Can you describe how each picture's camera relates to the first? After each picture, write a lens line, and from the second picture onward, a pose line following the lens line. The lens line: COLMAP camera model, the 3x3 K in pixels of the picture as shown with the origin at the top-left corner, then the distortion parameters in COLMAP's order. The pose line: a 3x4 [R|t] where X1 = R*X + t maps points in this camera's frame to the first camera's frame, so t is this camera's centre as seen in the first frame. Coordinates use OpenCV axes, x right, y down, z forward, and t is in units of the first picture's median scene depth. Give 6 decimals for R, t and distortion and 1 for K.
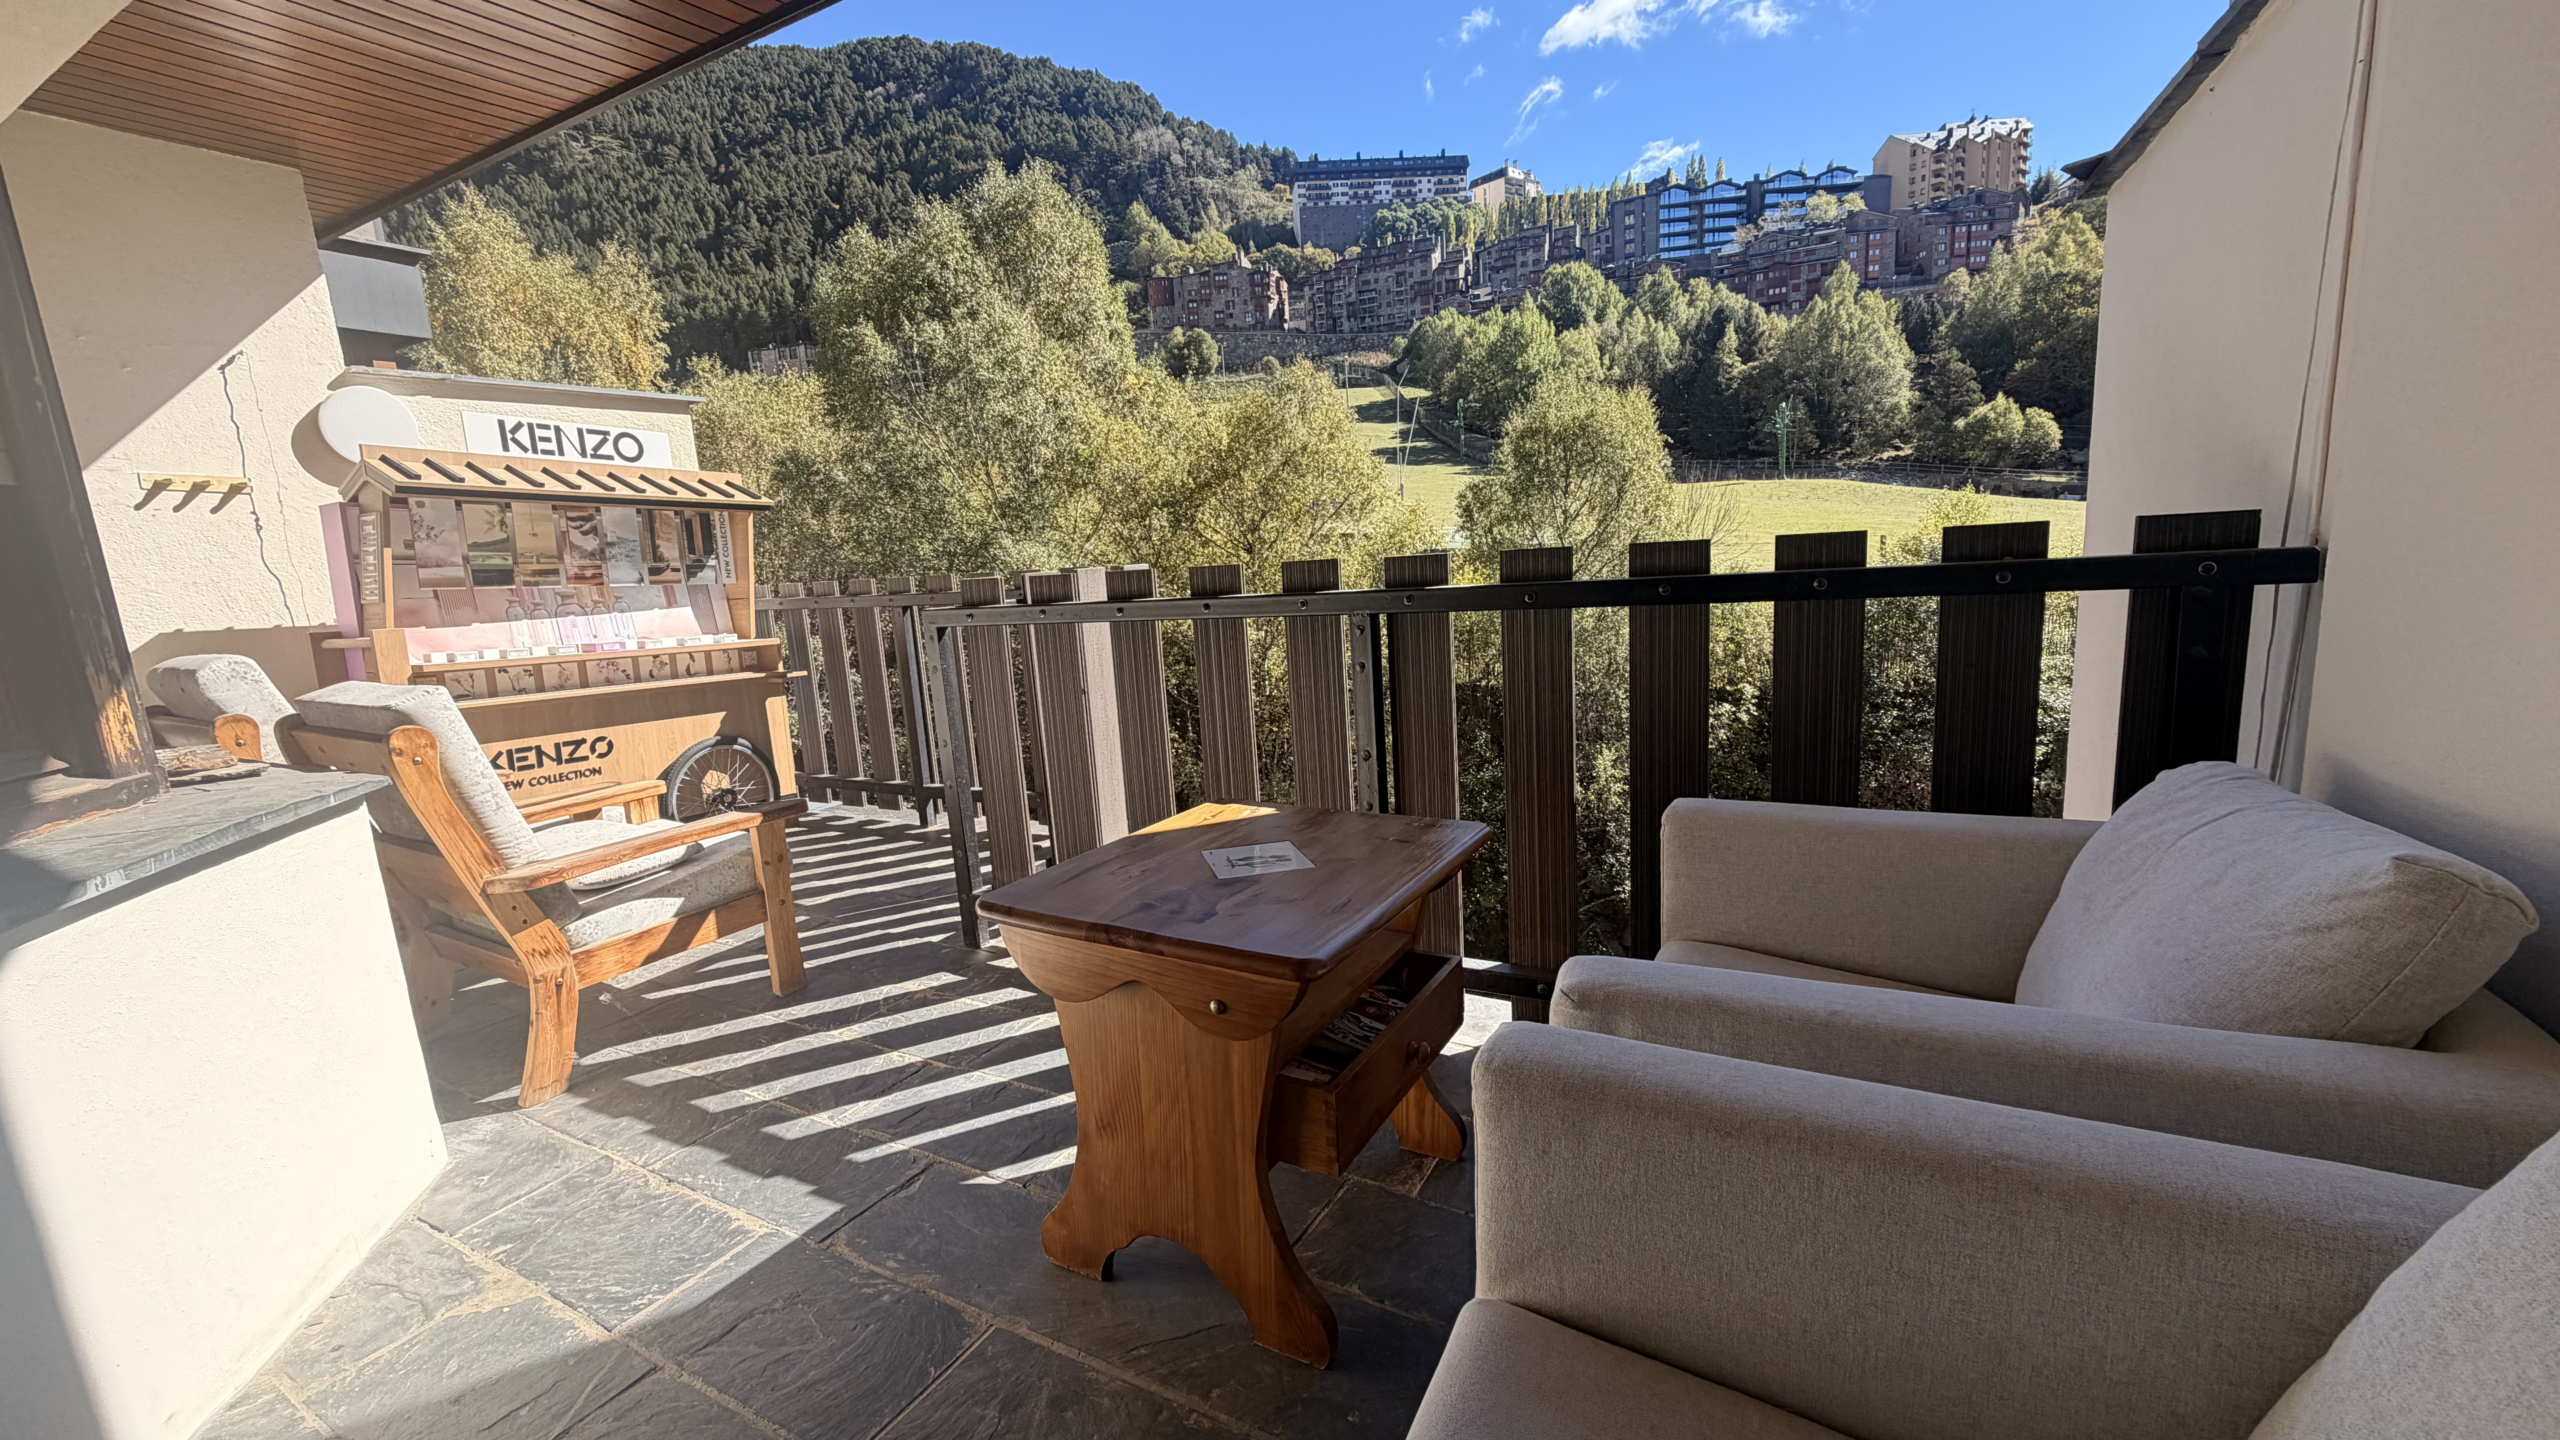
lens RADIAL K [[1018.1, 0, 1269.0], [0, 1018.1, 716.9], [0, 0, 1]] dist [0.000796, 0.000233]
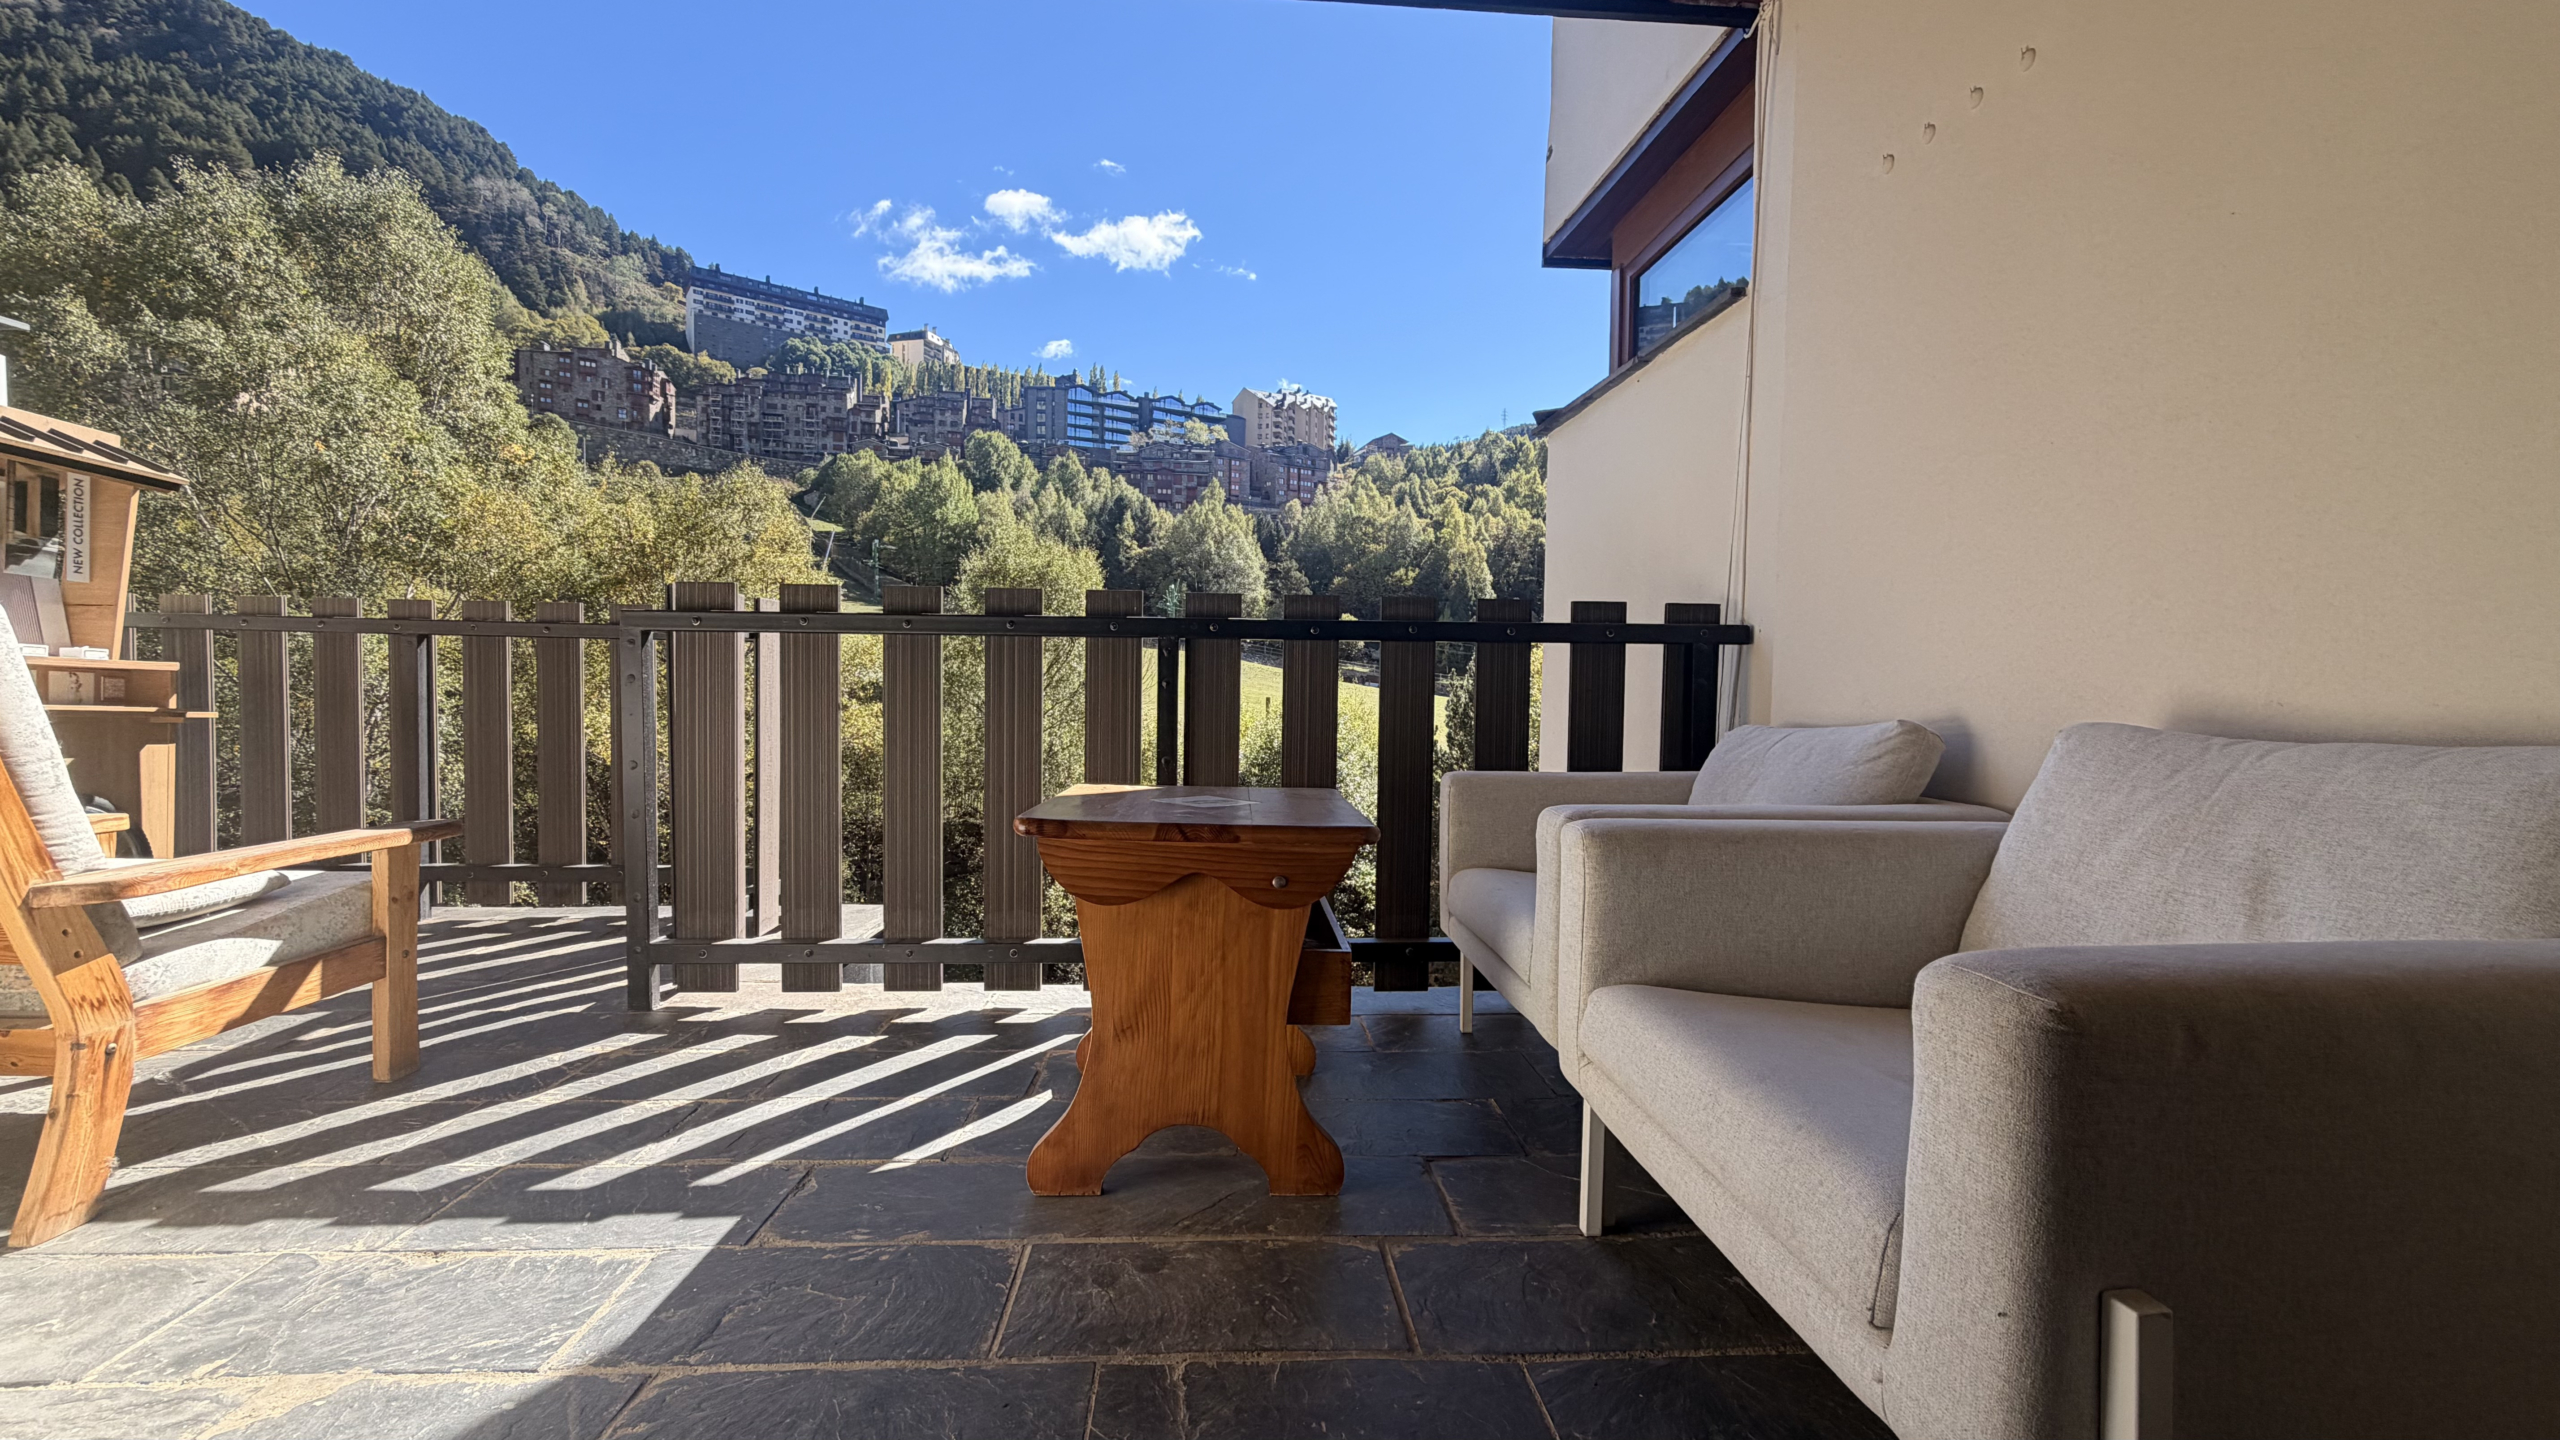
lens RADIAL K [[1018.1, 0, 1273.7], [0, 1018.1, 712.9], [0, 0, 1]] dist [0.000796, 0.000233]
pose [[0.842612, 0.059717, 0.535199, -0.048726], [0.020905, 0.989456, -0.143316, 0.017598], [-0.538115, 0.131948, 0.832480, -0.002324]]
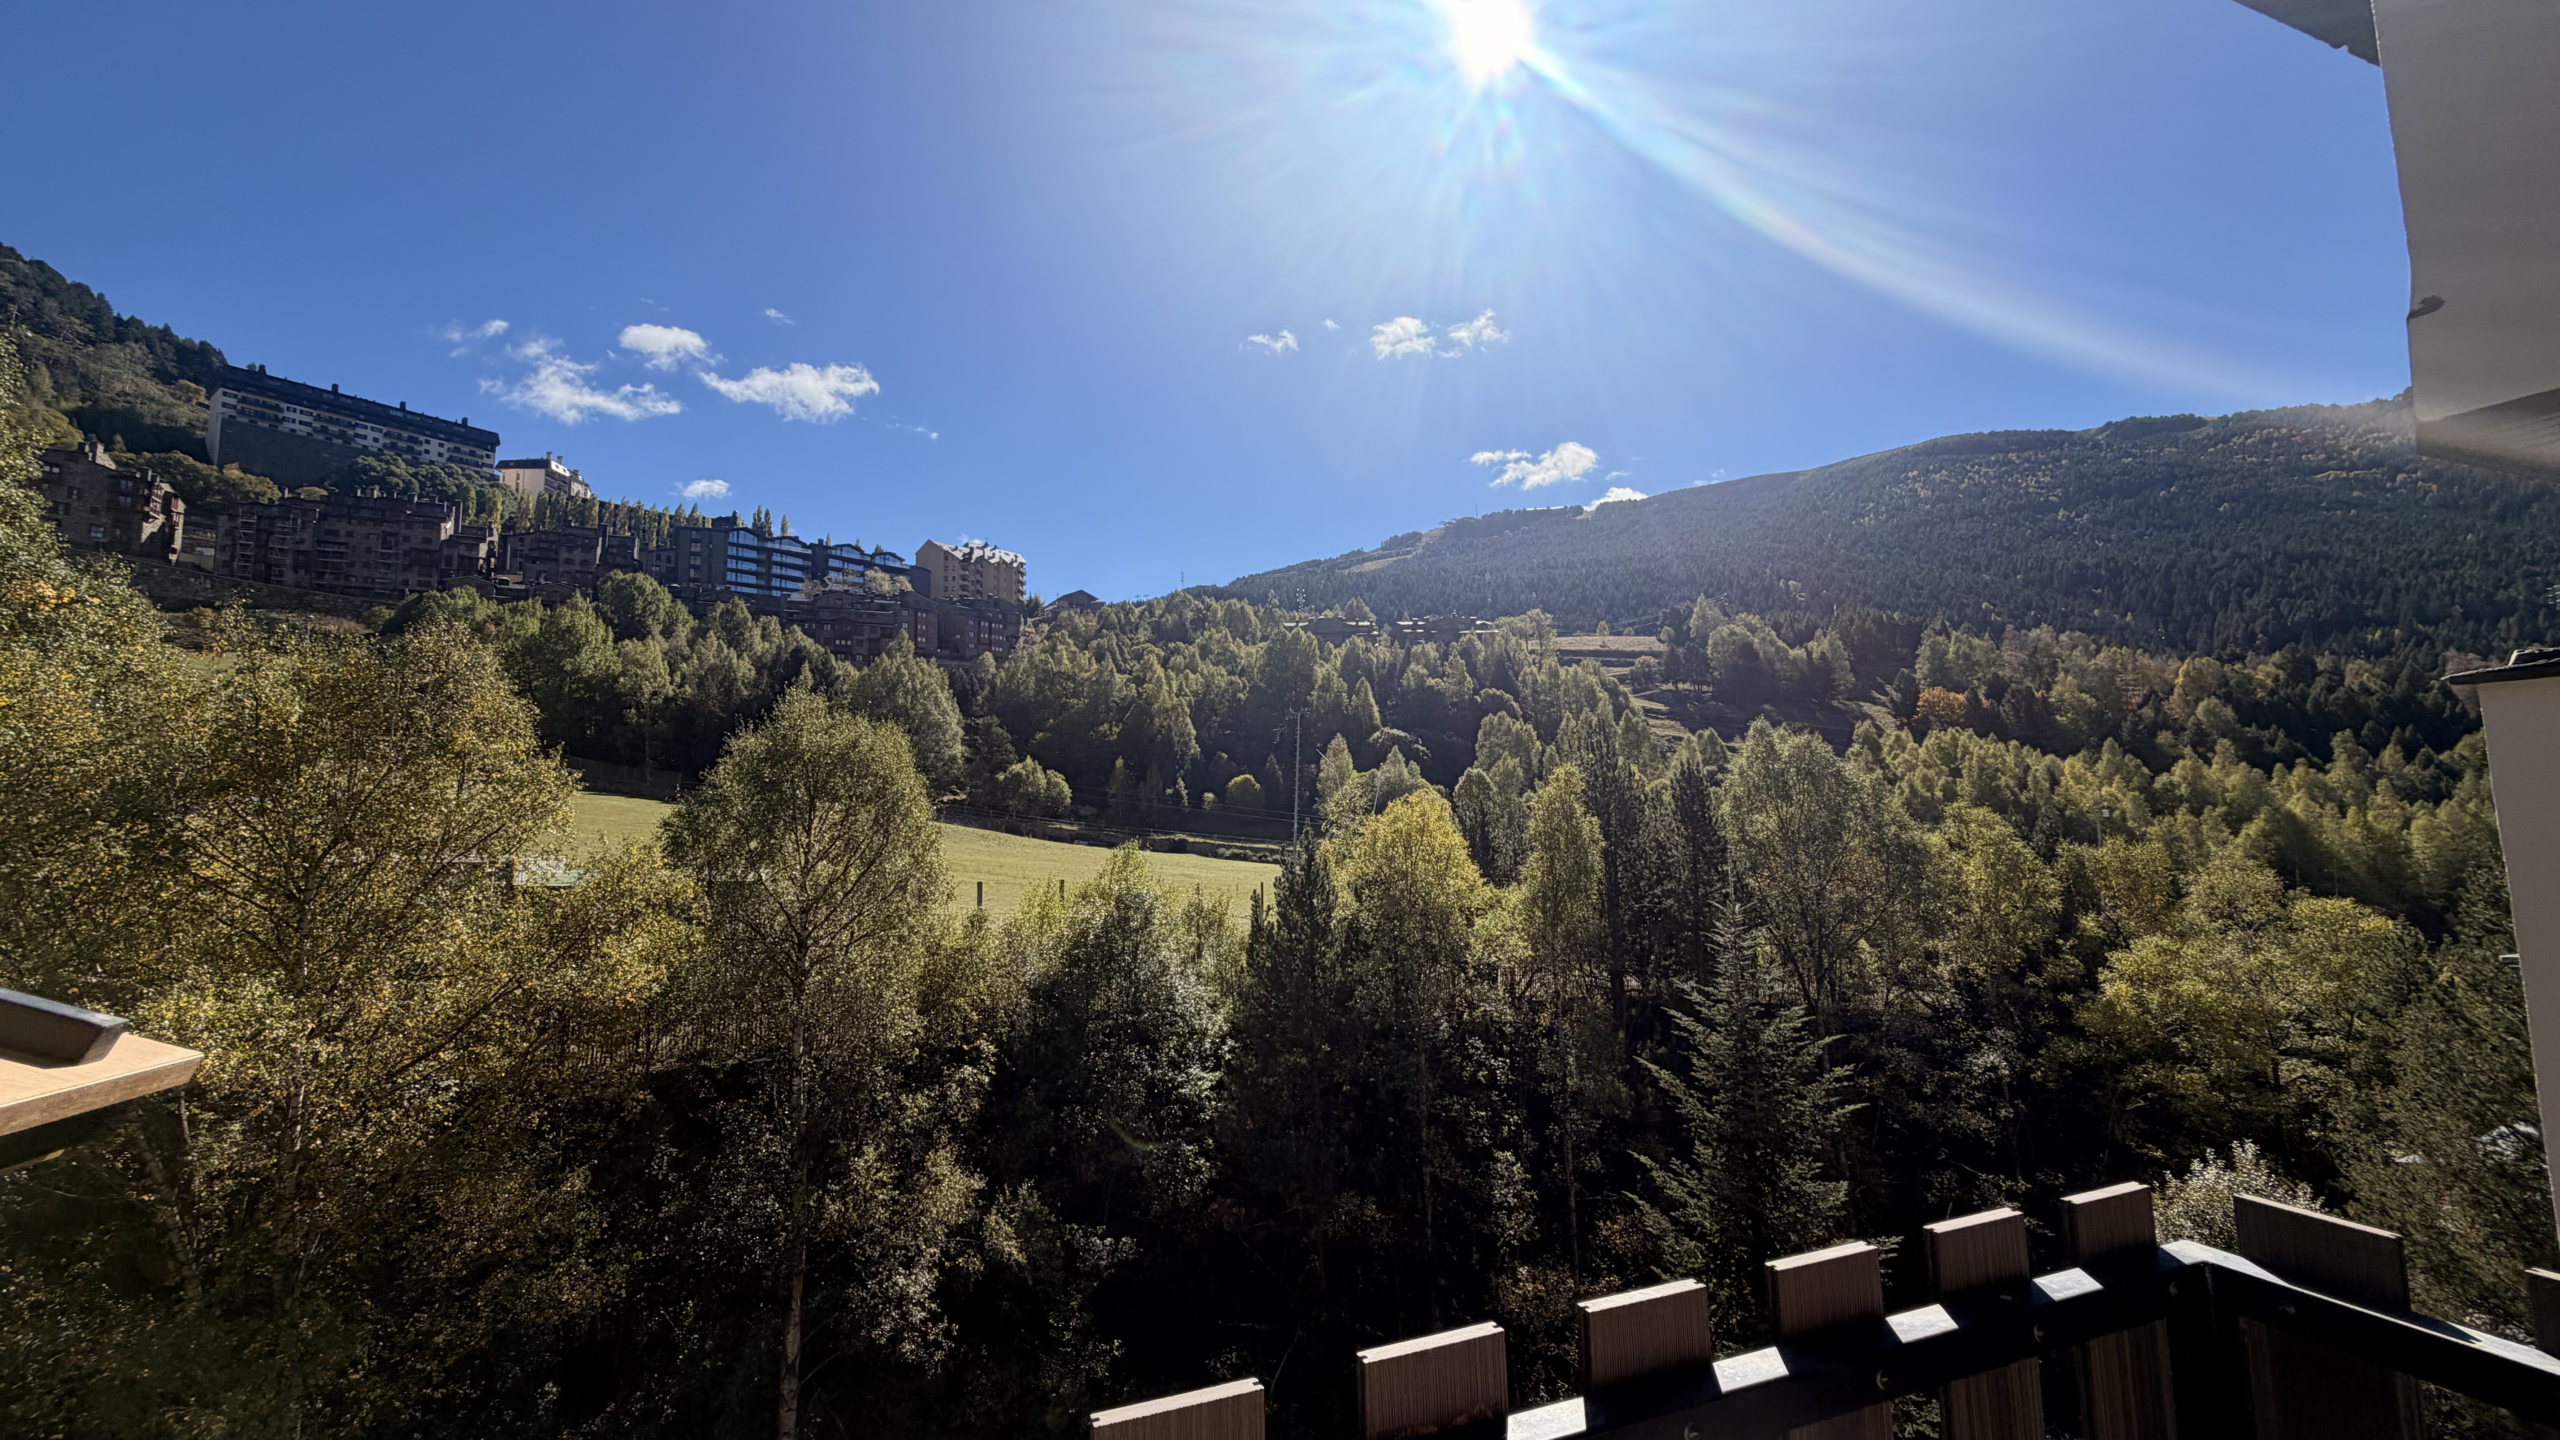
lens RADIAL K [[1018.1, 0, 1283.3], [0, 1018.1, 720.7], [0, 0, 1]] dist [0.000796, 0.000233]
pose [[0.646154, 0.132418, 0.751632, -0.108661], [0.108303, 0.958958, -0.262049, -0.045518], [-0.755484, 0.250728, 0.605293, 0.181541]]
